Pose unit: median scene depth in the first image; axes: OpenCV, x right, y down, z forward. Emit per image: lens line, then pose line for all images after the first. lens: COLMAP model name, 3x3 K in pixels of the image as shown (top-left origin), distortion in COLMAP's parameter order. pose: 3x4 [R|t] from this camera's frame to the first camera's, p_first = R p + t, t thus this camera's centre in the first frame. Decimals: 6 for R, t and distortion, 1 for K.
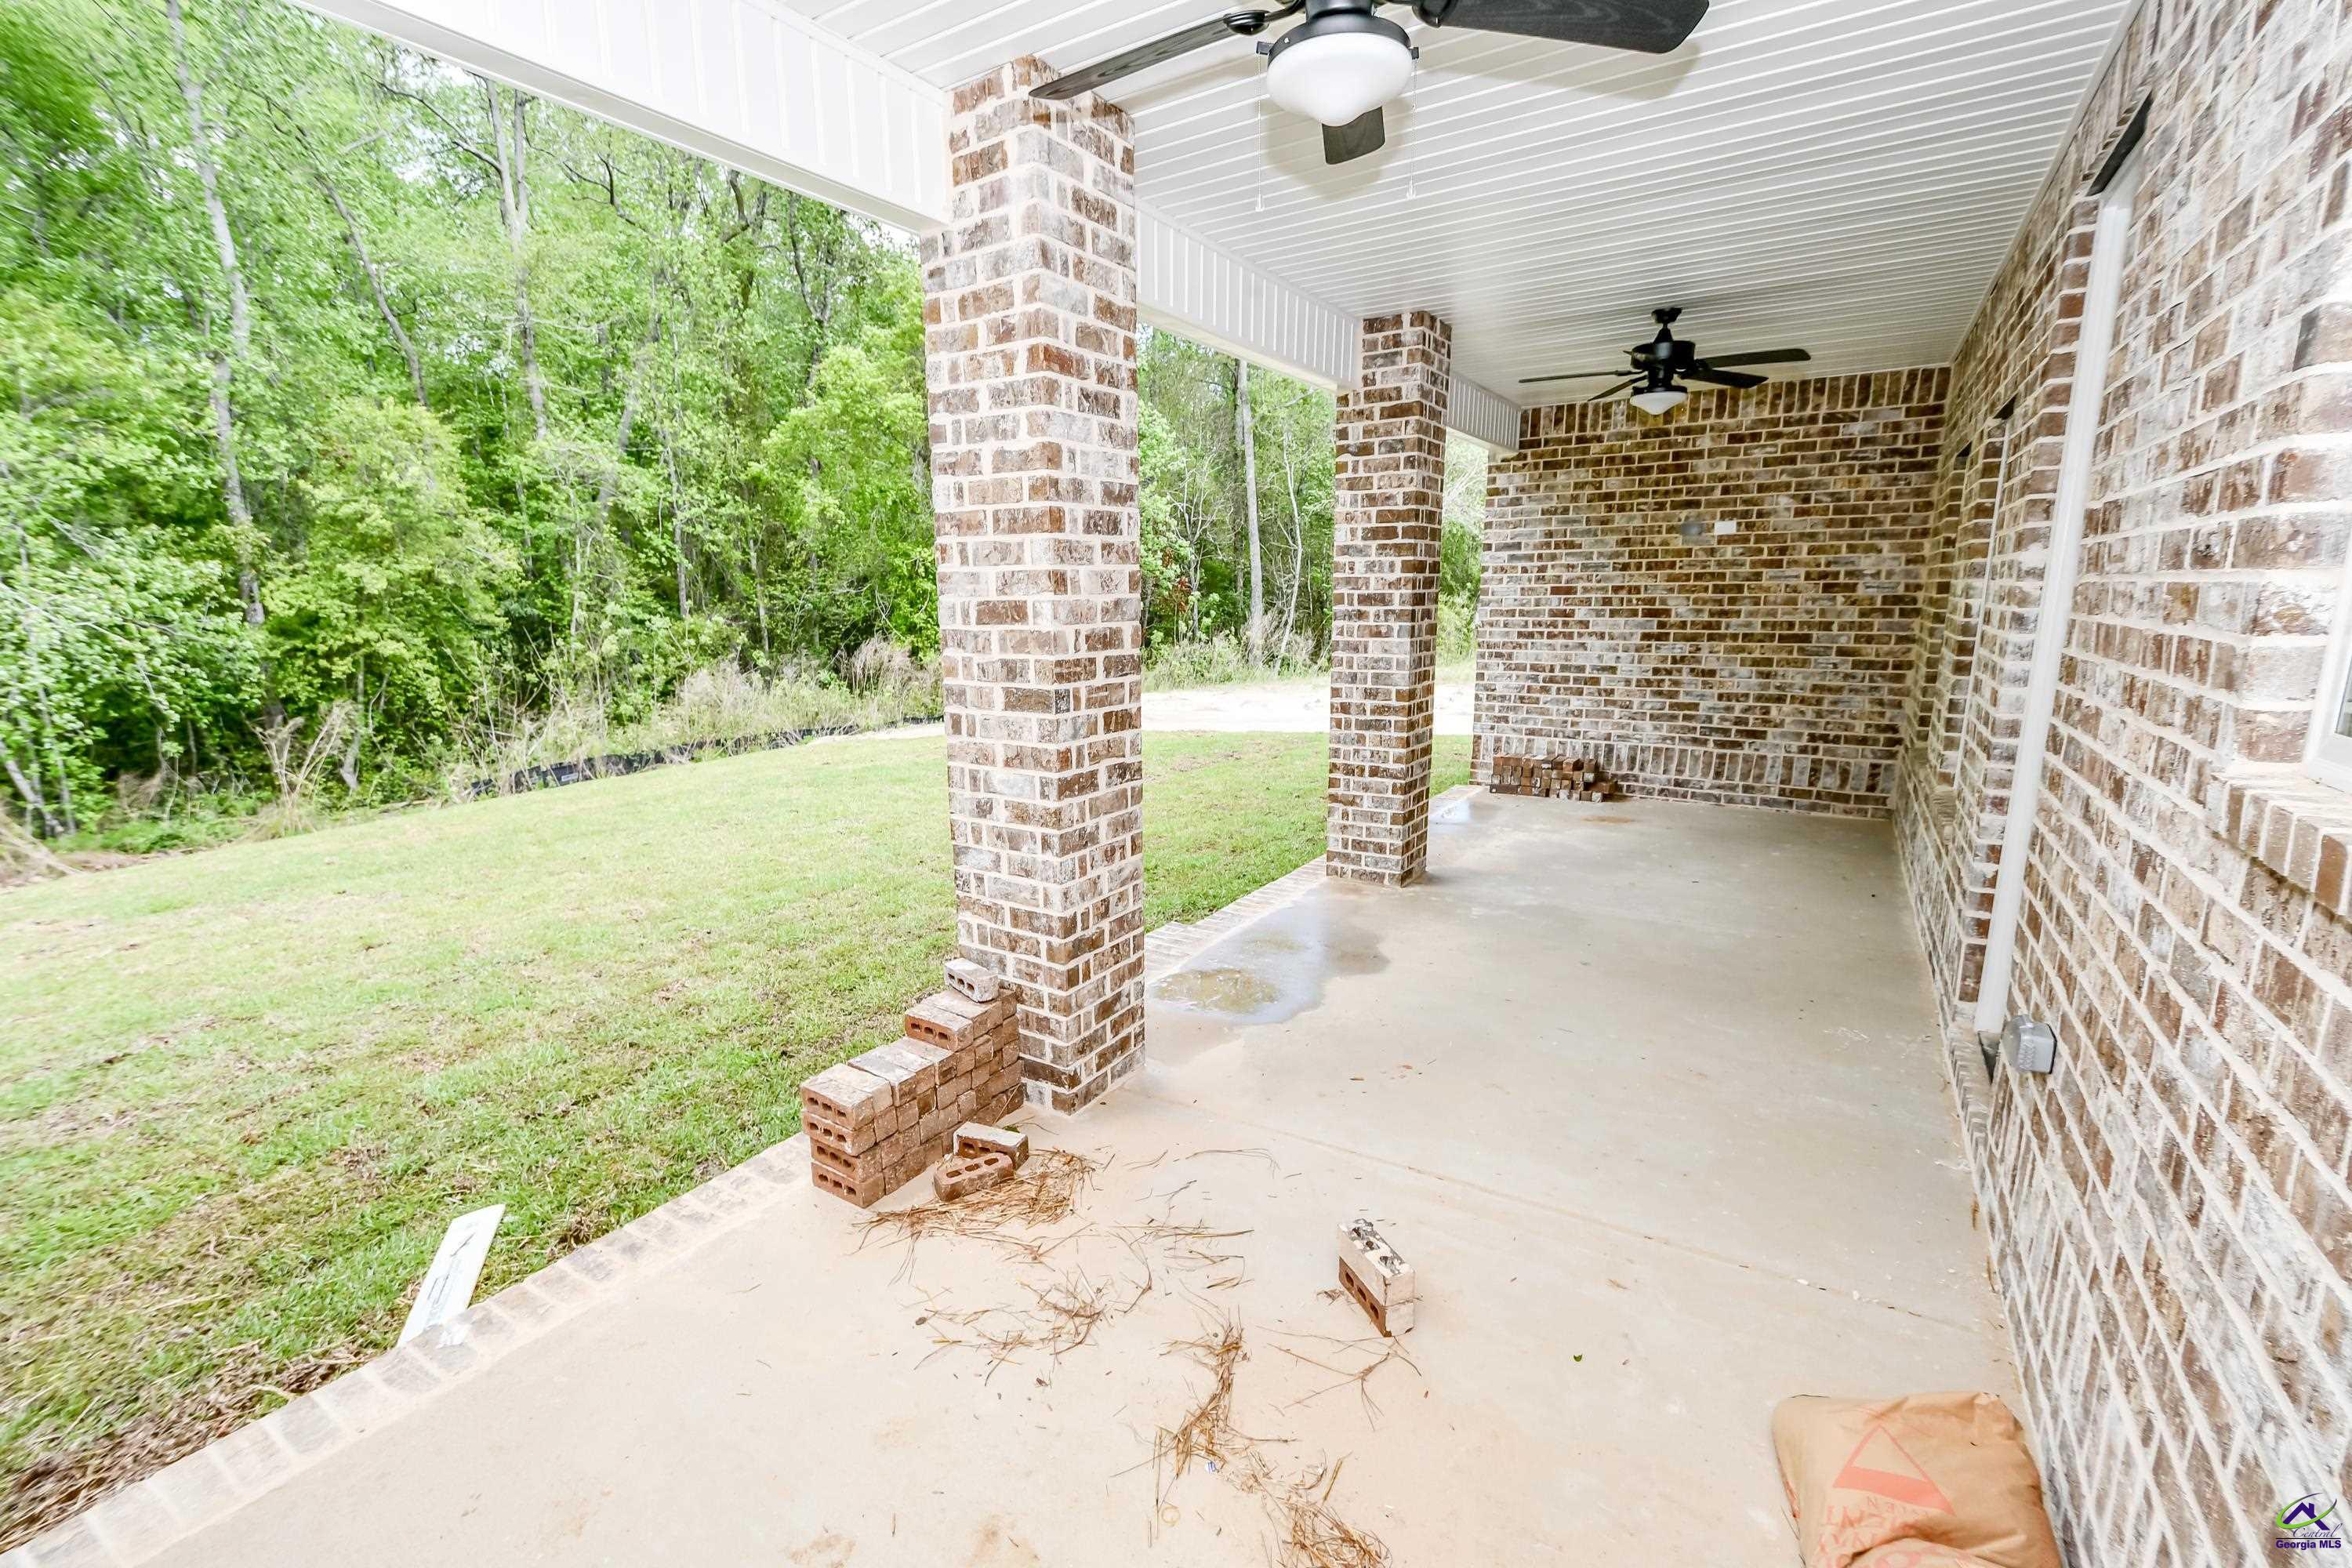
lens RADIAL K [[1029.3, 0, 1149.1], [0, 1029.3, 820.8], [0, 0, 1]] dist [-0.007413, -0.000866]
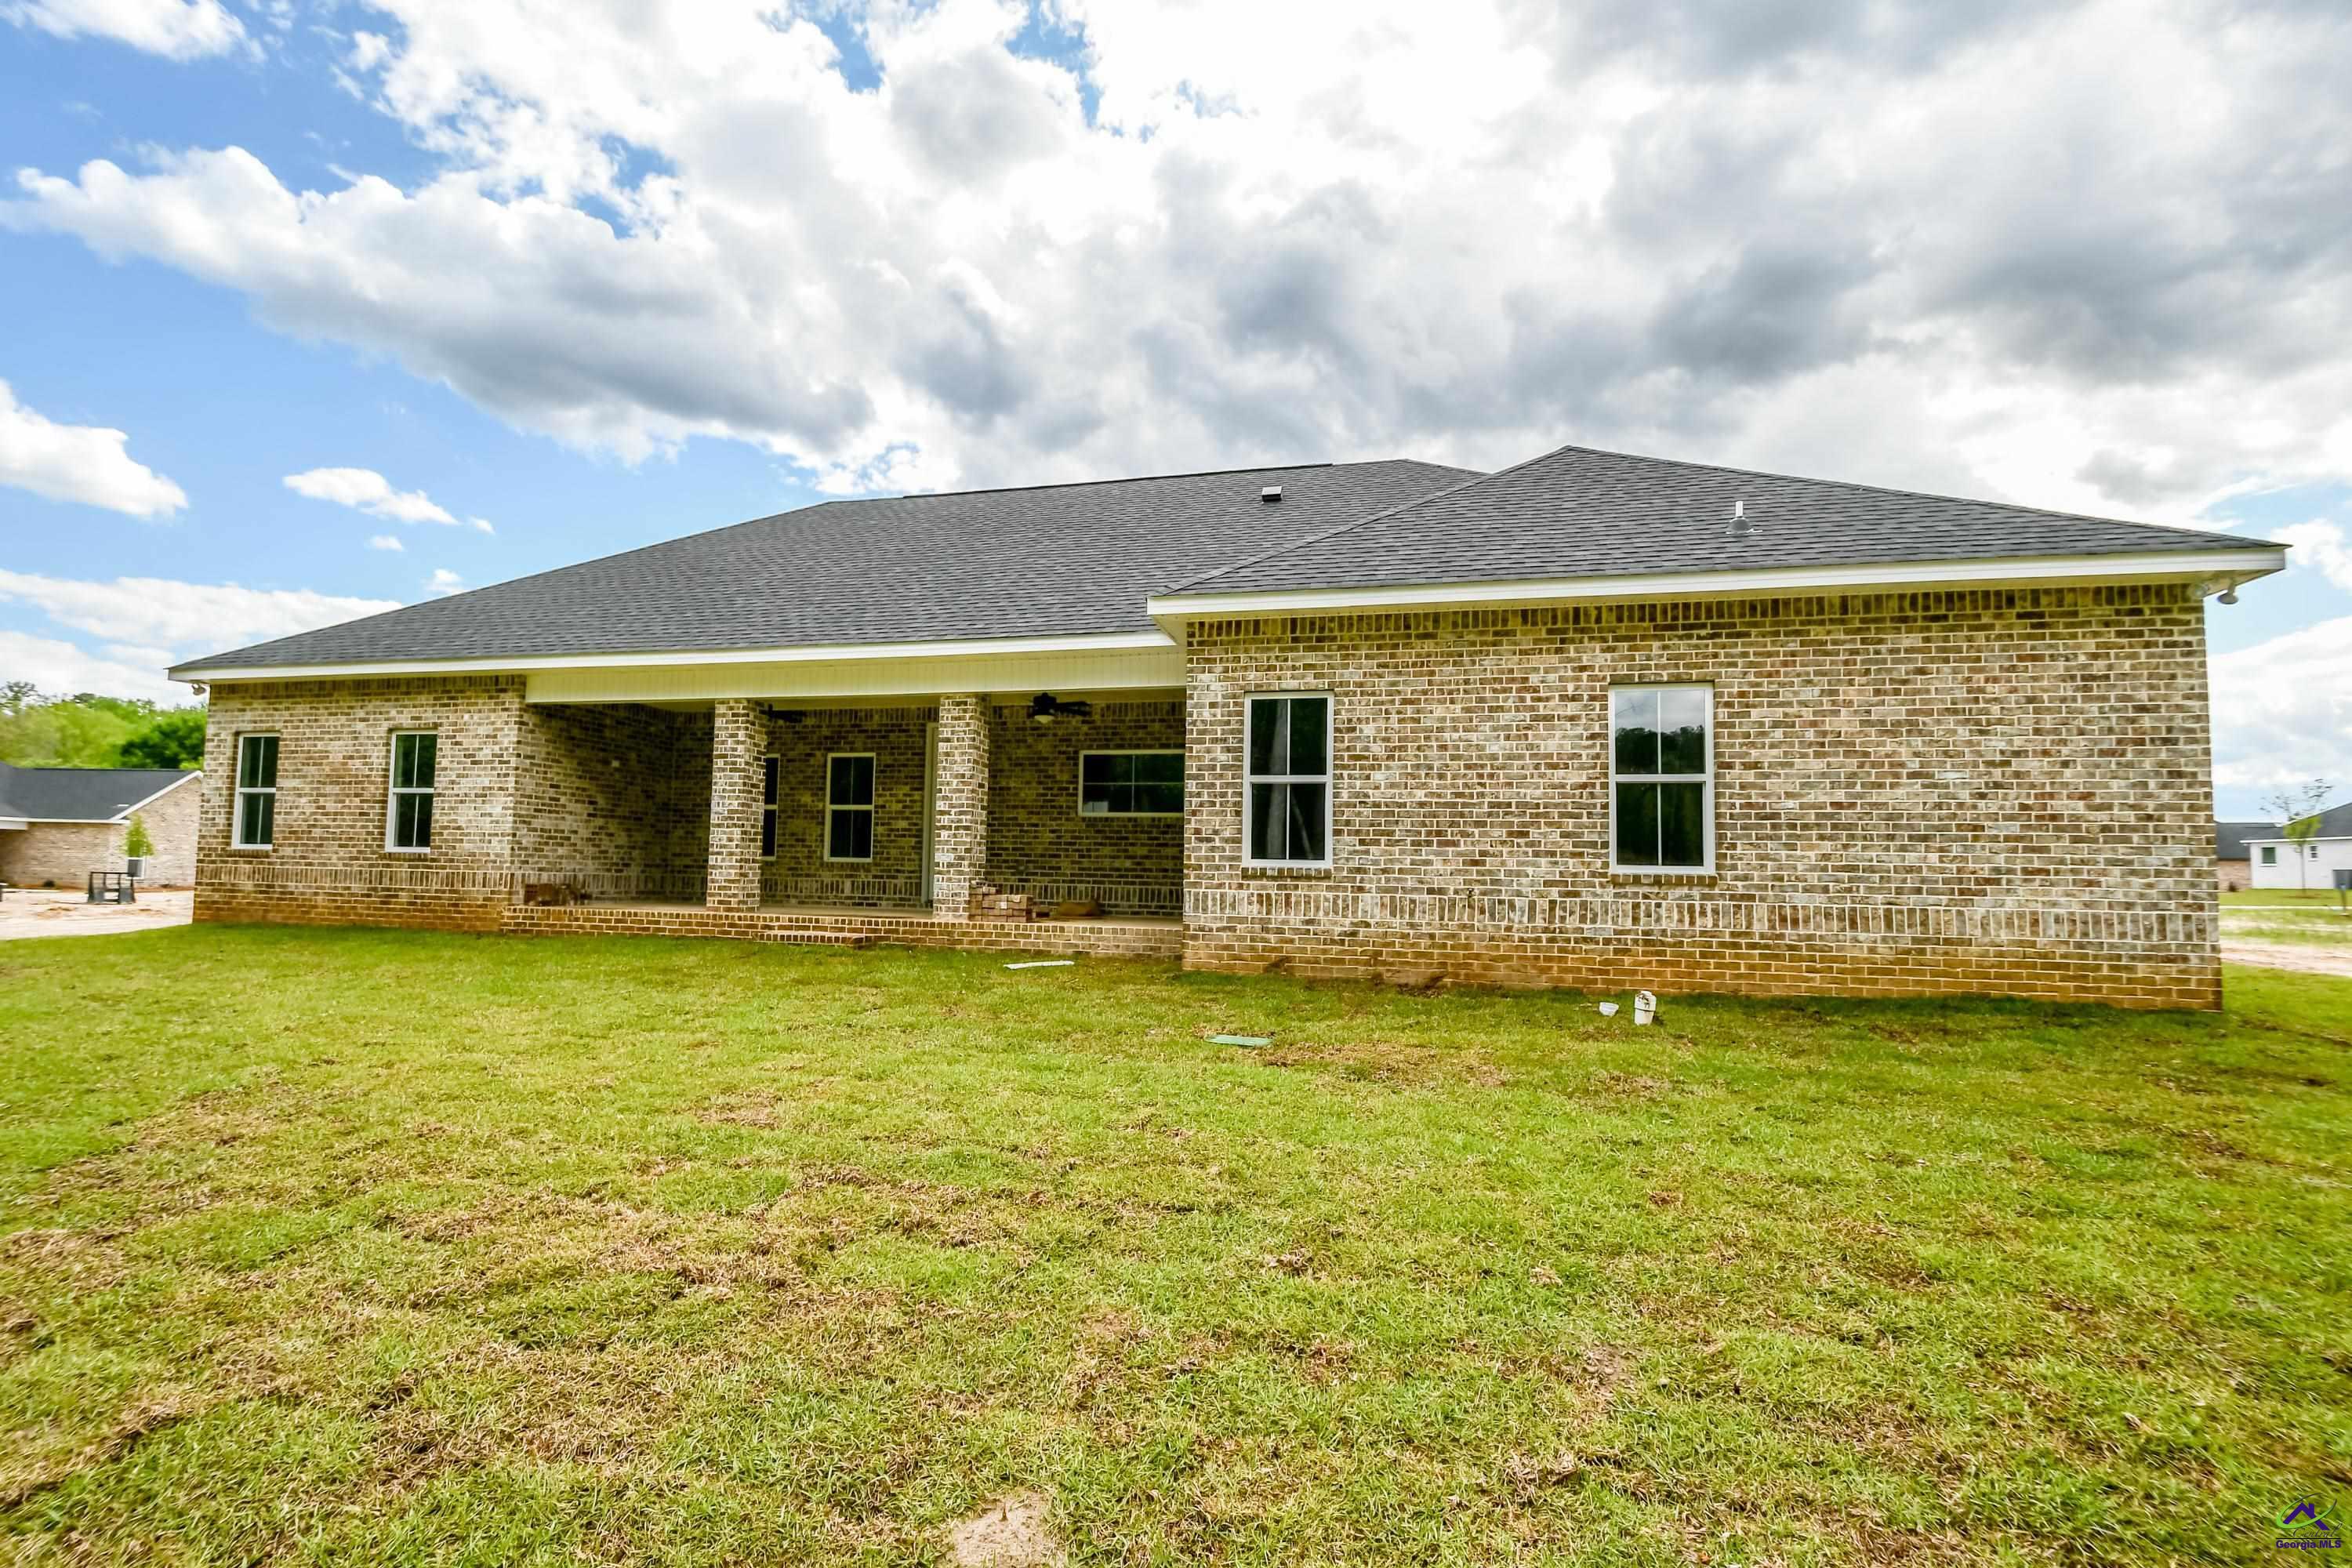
lens RADIAL K [[1029.3, 0, 1149.1], [0, 1029.3, 820.8], [0, 0, 1]] dist [-0.007413, -0.000866]
pose [[-0.332123, 0.058911, 0.941394, -1.623357], [0.188849, 0.981992, 0.005175, 0.013497], [-0.924137, 0.179501, -0.337268, 0.699089]]
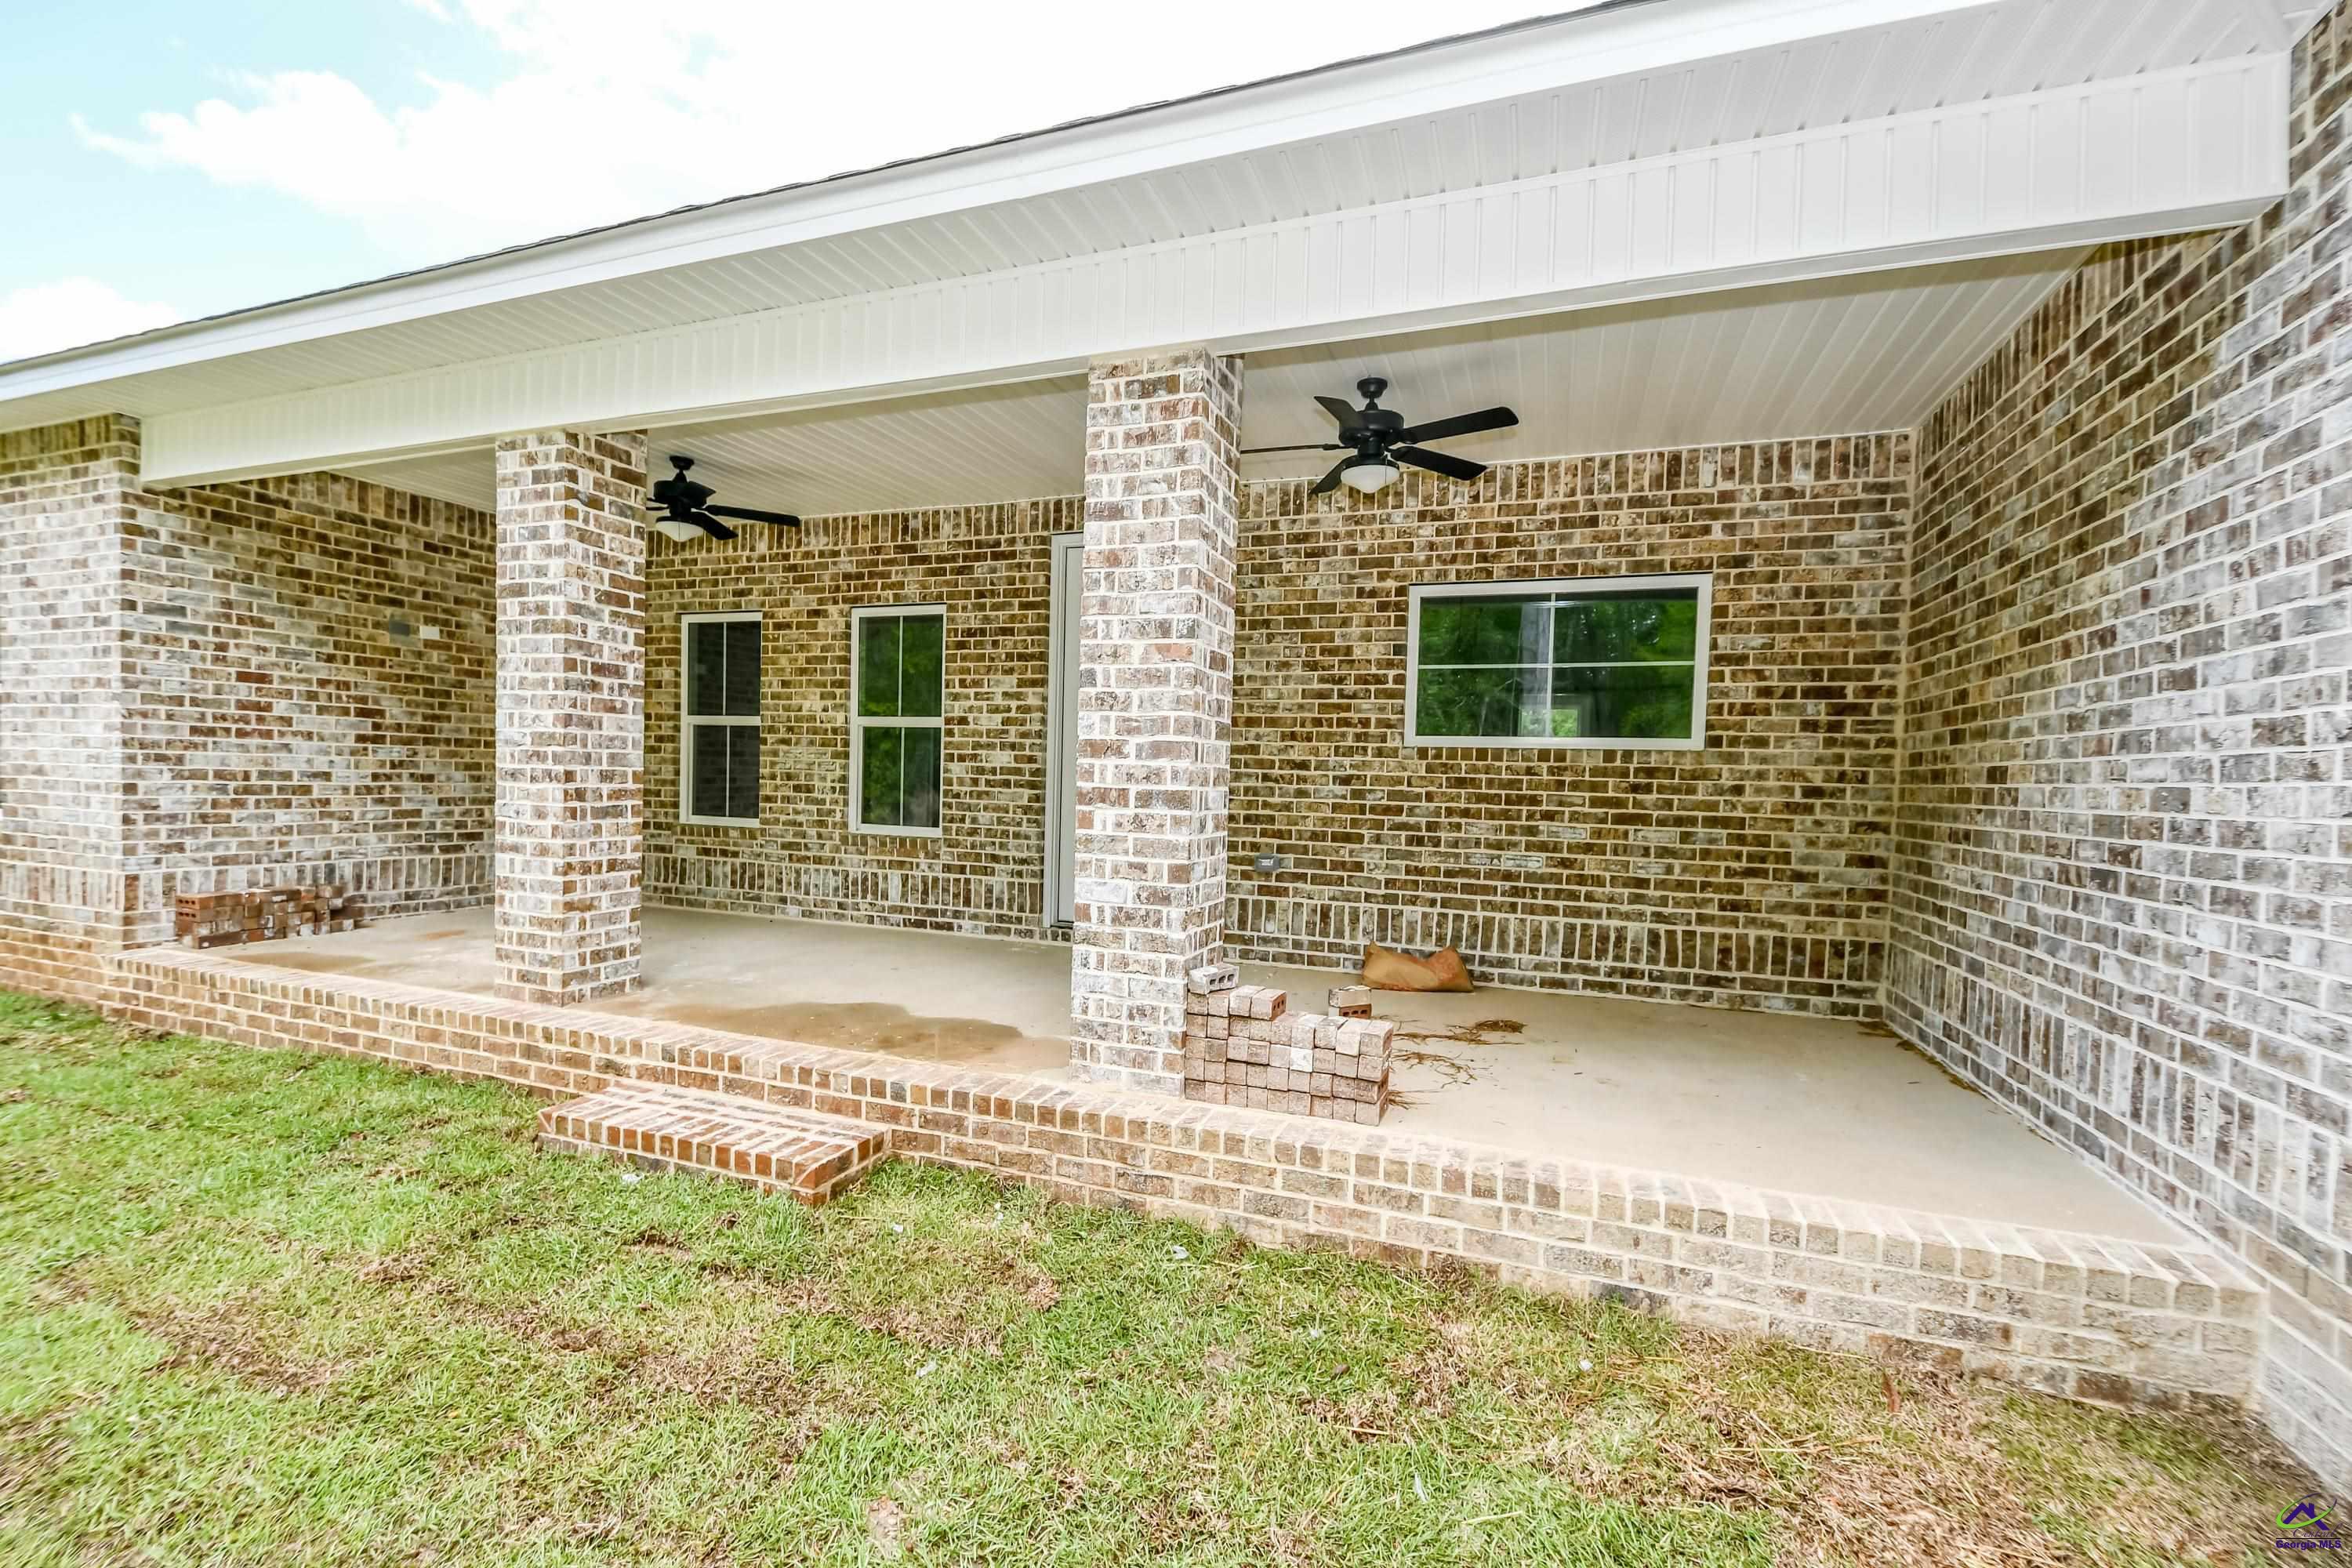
lens RADIAL K [[1029.3, 0, 1149.1], [0, 1029.3, 820.8], [0, 0, 1]] dist [-0.007413, -0.000866]
pose [[-0.211039, -0.032118, 0.976950, -0.537788], [0.186568, 0.979762, 0.072512, -0.046777], [-0.959507, 0.197571, -0.200776, 0.542234]]
